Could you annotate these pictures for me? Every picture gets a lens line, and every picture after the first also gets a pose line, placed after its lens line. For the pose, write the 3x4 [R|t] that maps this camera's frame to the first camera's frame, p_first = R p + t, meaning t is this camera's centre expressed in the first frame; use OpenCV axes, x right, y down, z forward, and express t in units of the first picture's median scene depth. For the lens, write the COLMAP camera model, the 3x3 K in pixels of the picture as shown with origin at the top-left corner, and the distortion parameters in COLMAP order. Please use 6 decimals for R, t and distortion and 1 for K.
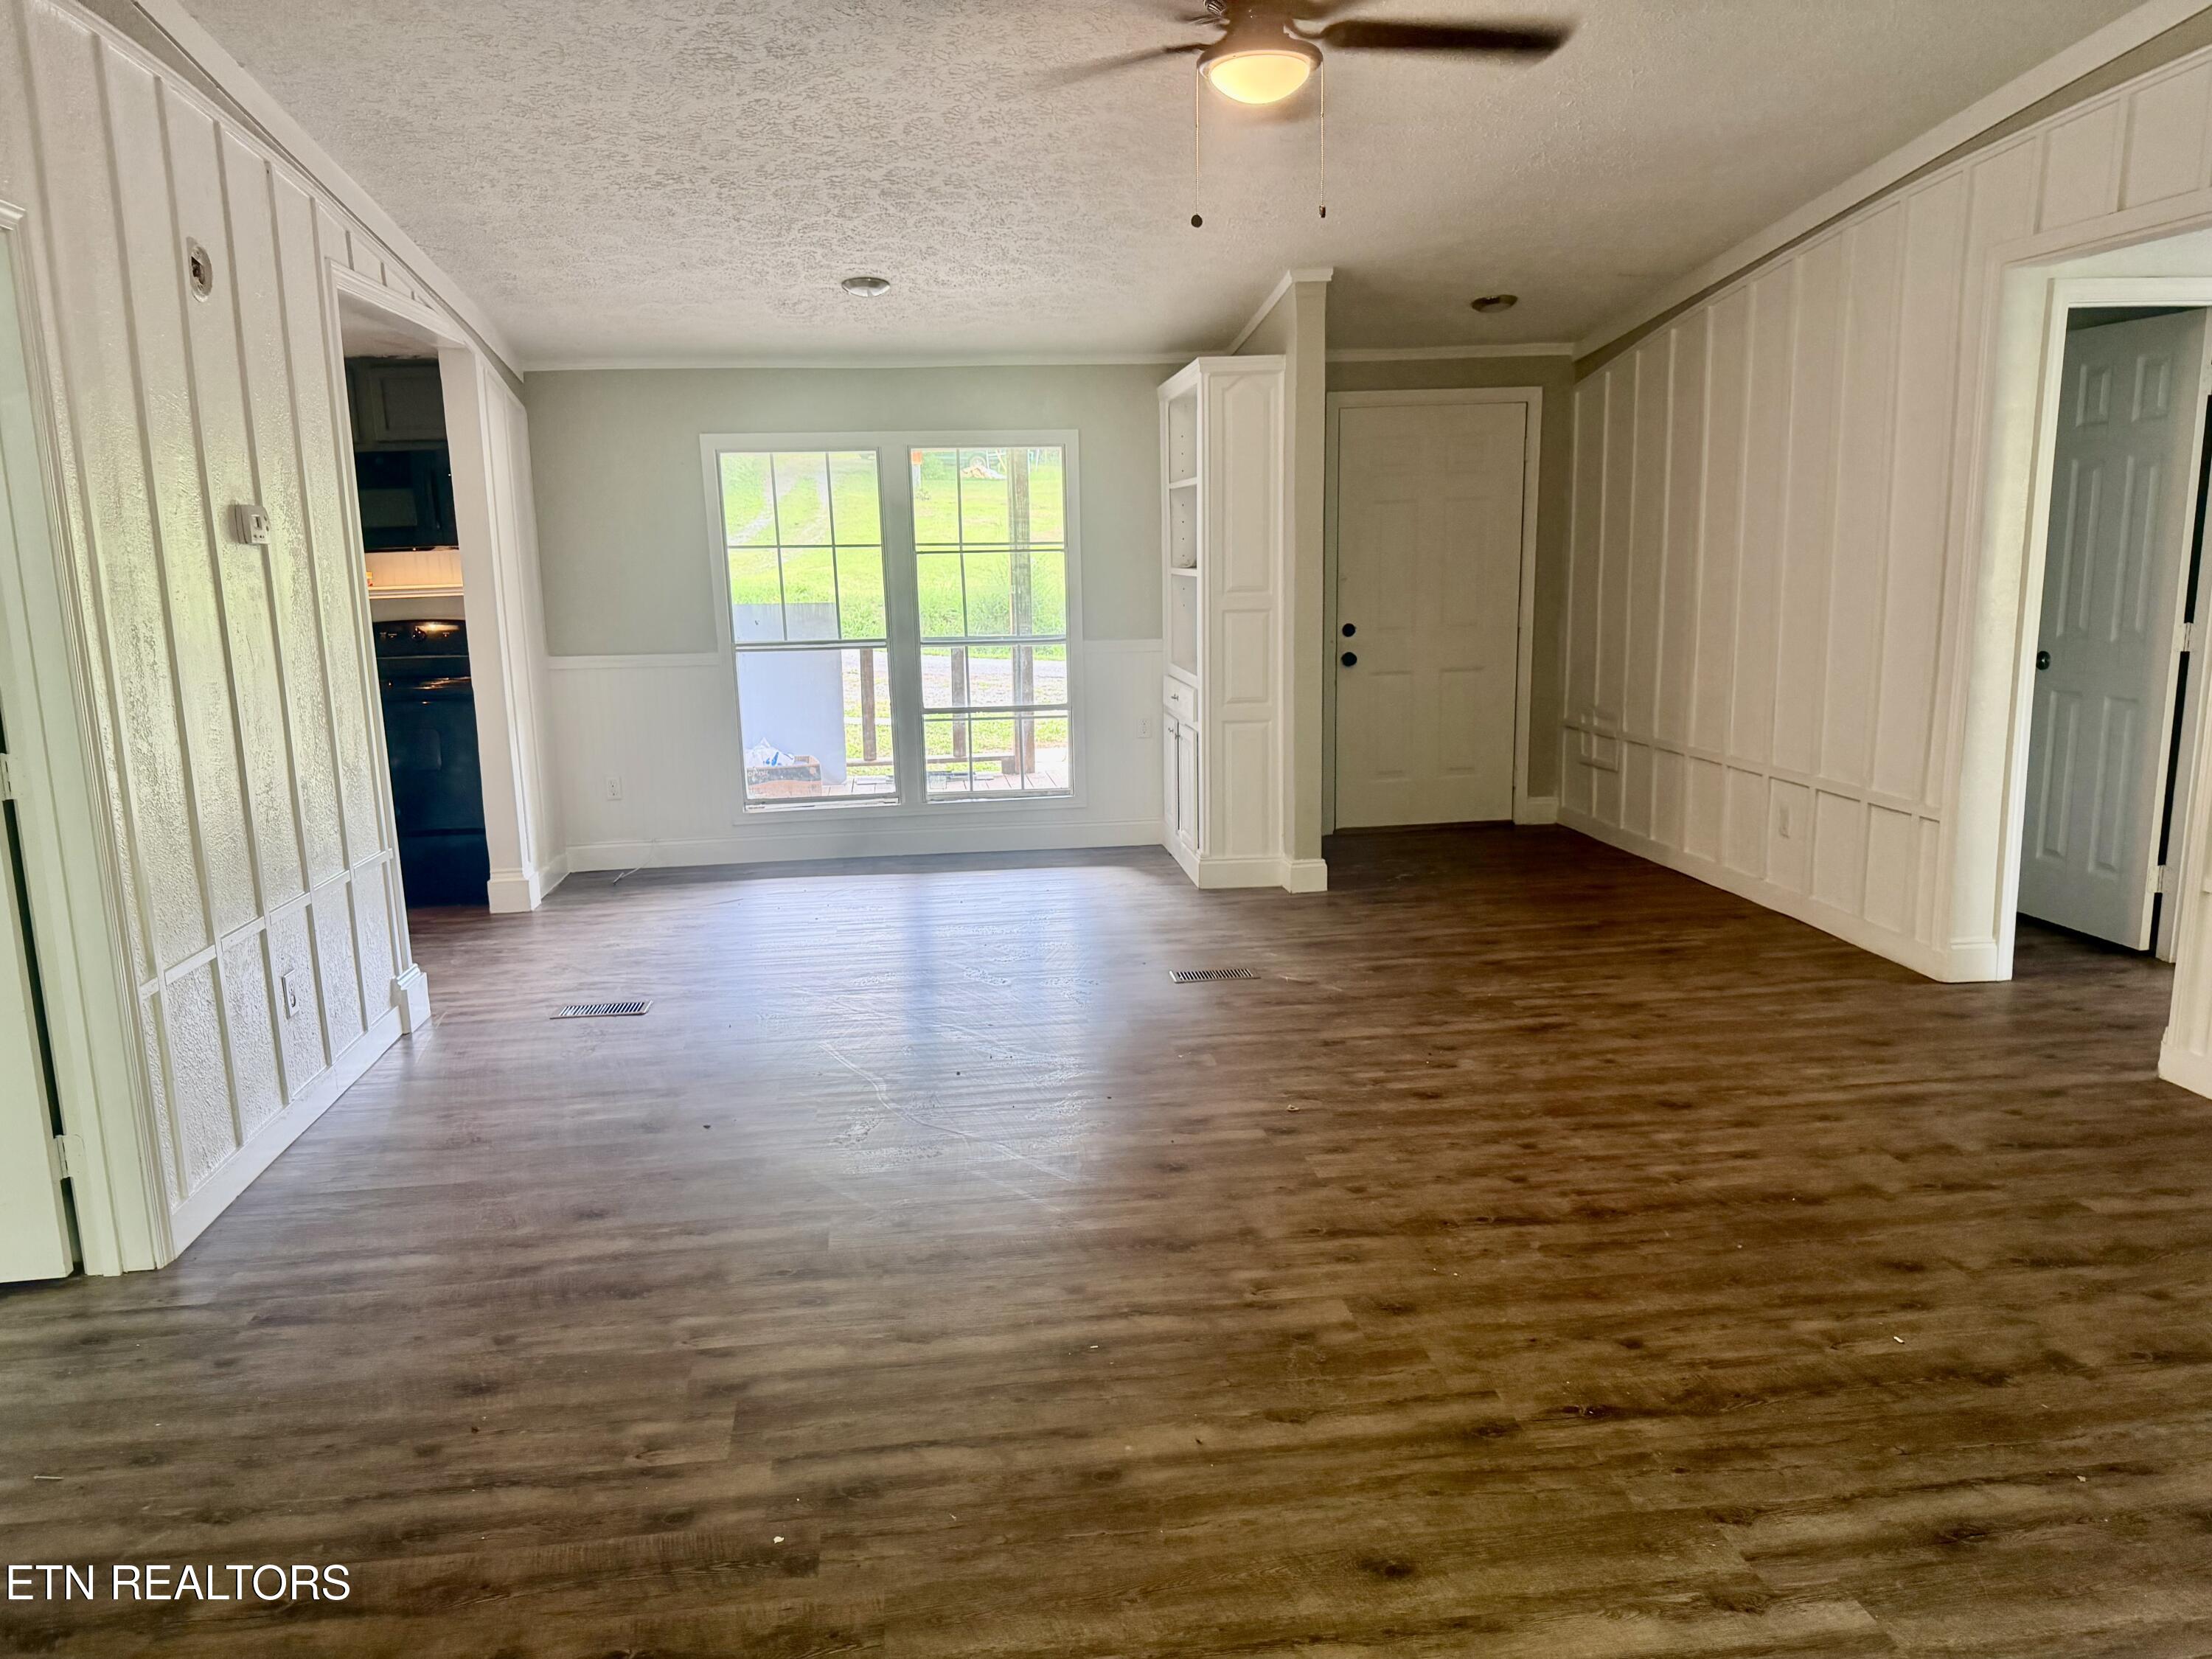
lens RADIAL K [[1556.9, 0, 1106.0], [0, 1556.9, 829.5], [0, 0, 1]] dist [0.132242, -0.197133]
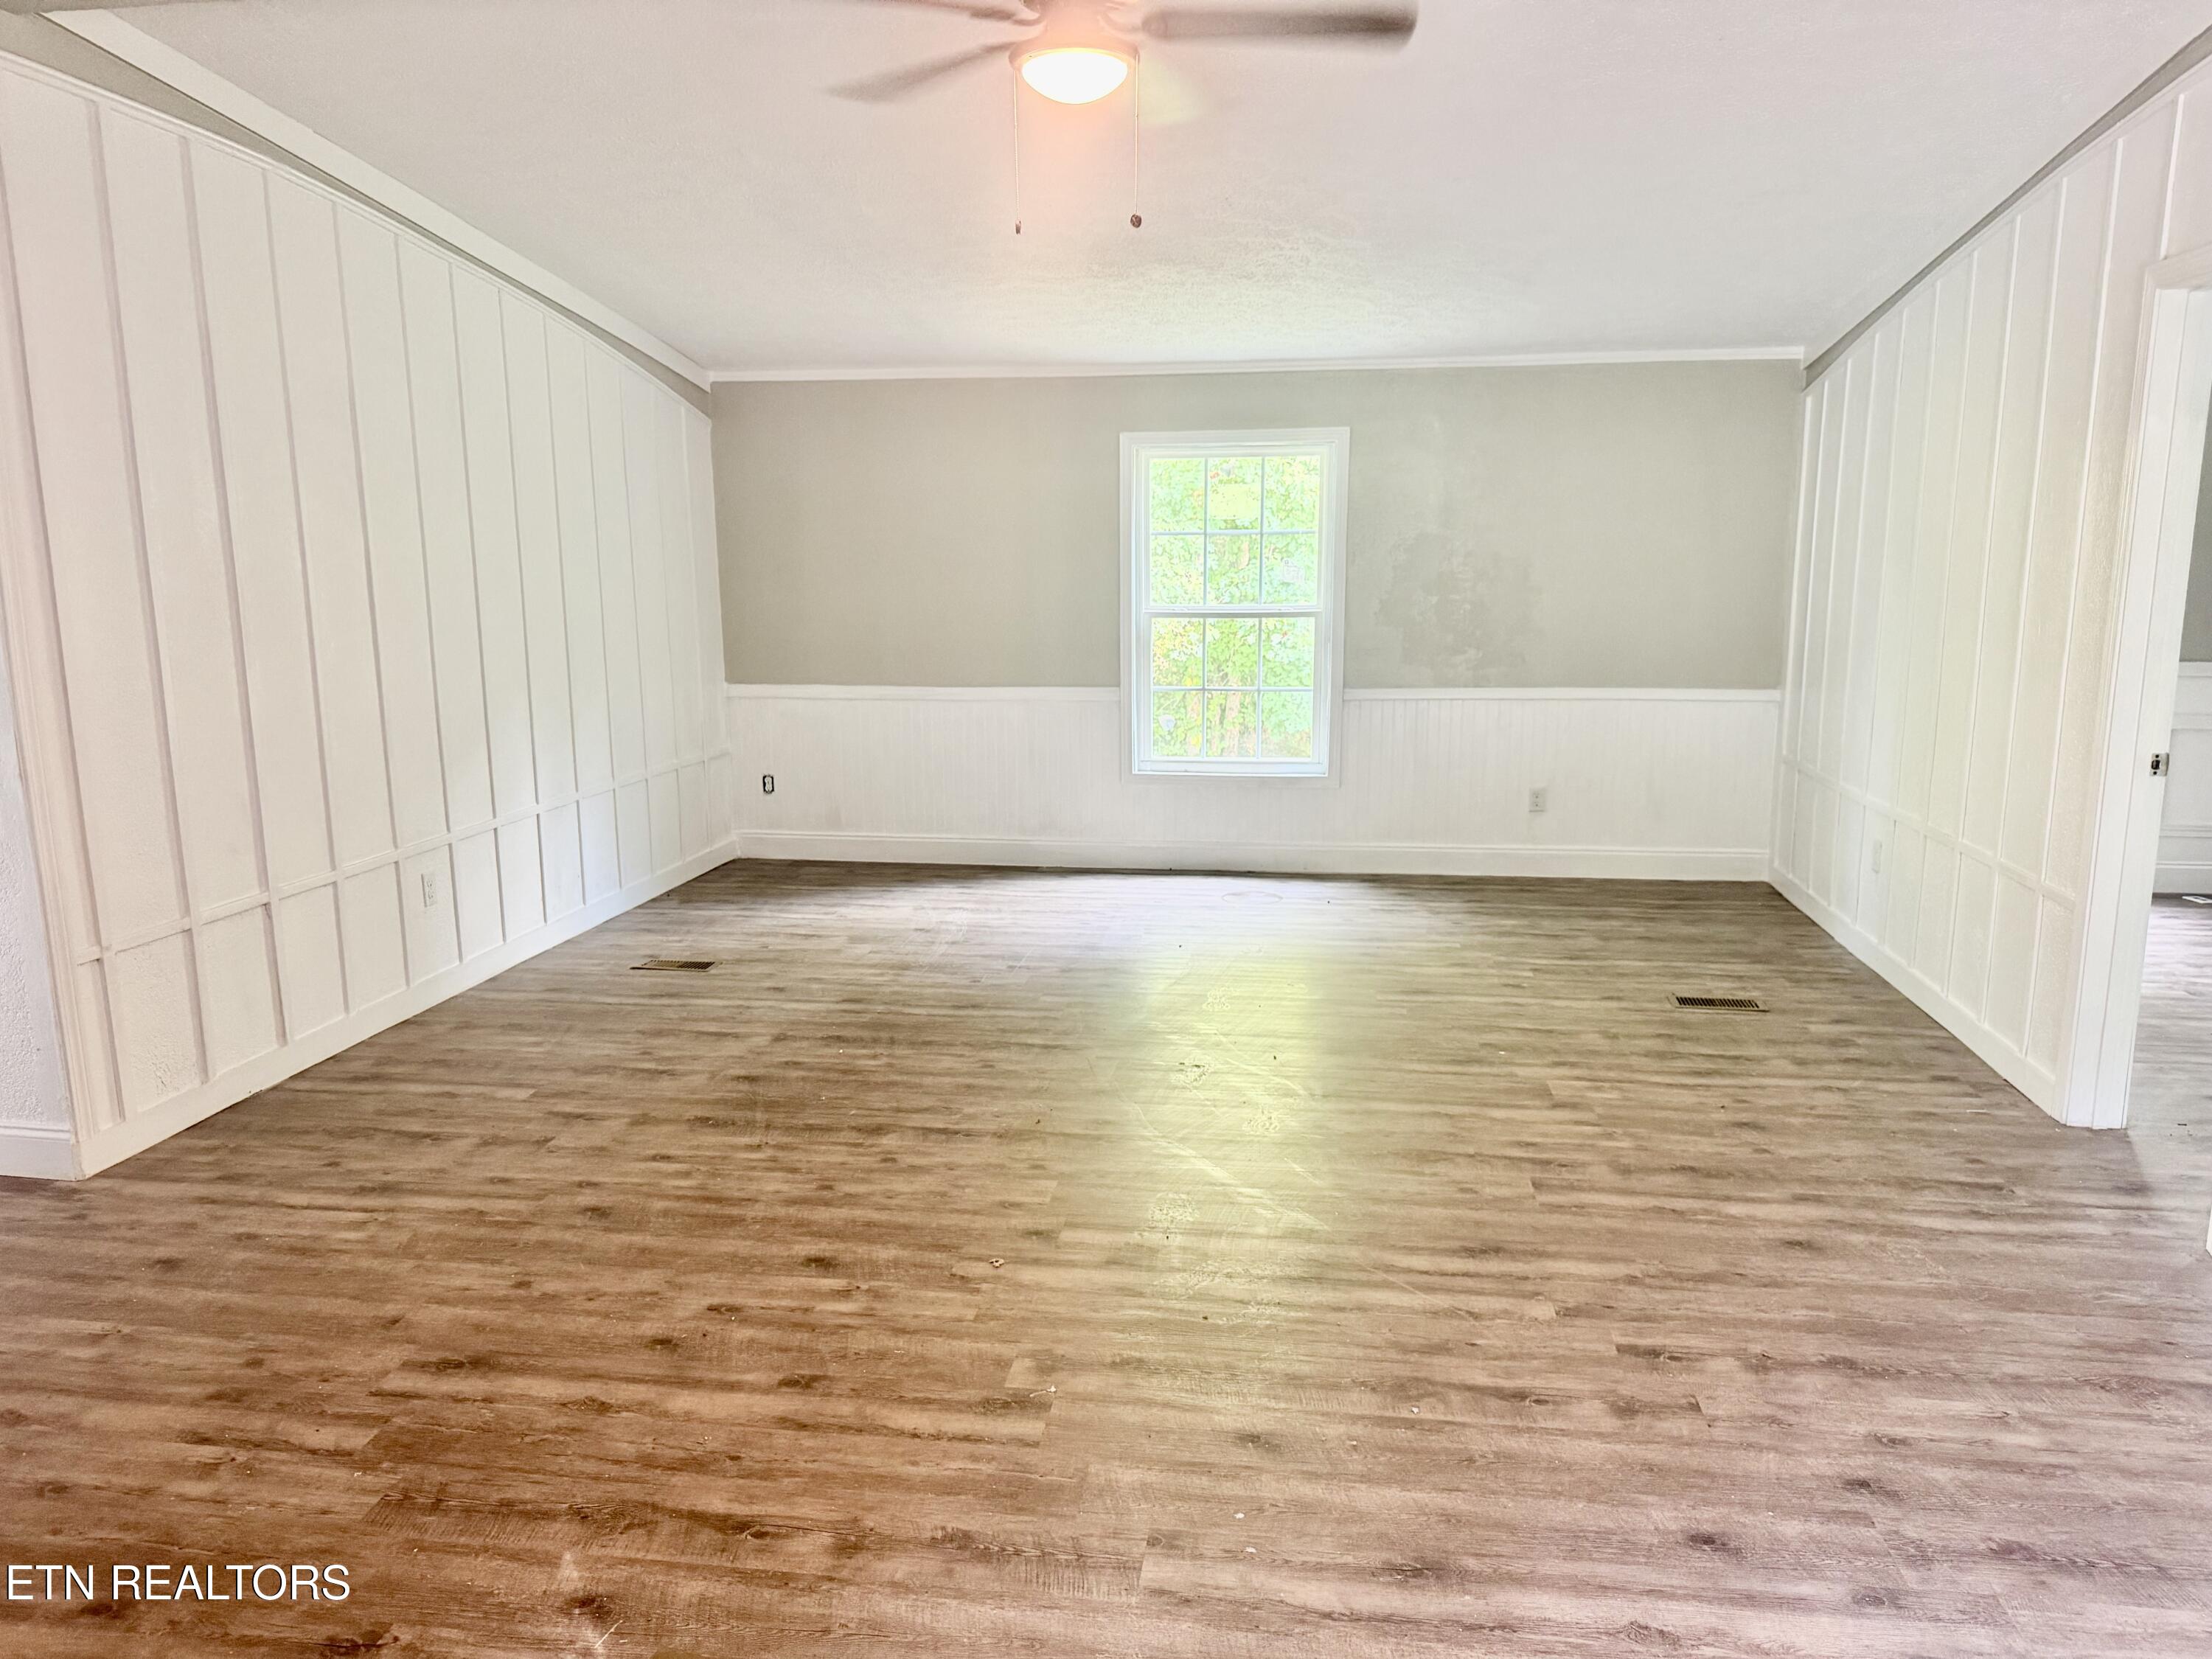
lens RADIAL K [[1556.9, 0, 1106.0], [0, 1556.9, 829.5], [0, 0, 1]] dist [0.132242, -0.197133]
pose [[-0.960049, -0.020450, 0.279082, -0.172872], [0.077386, 0.939029, 0.335017, -0.329898], [-0.268917, 0.343230, -0.899932, 1.784695]]
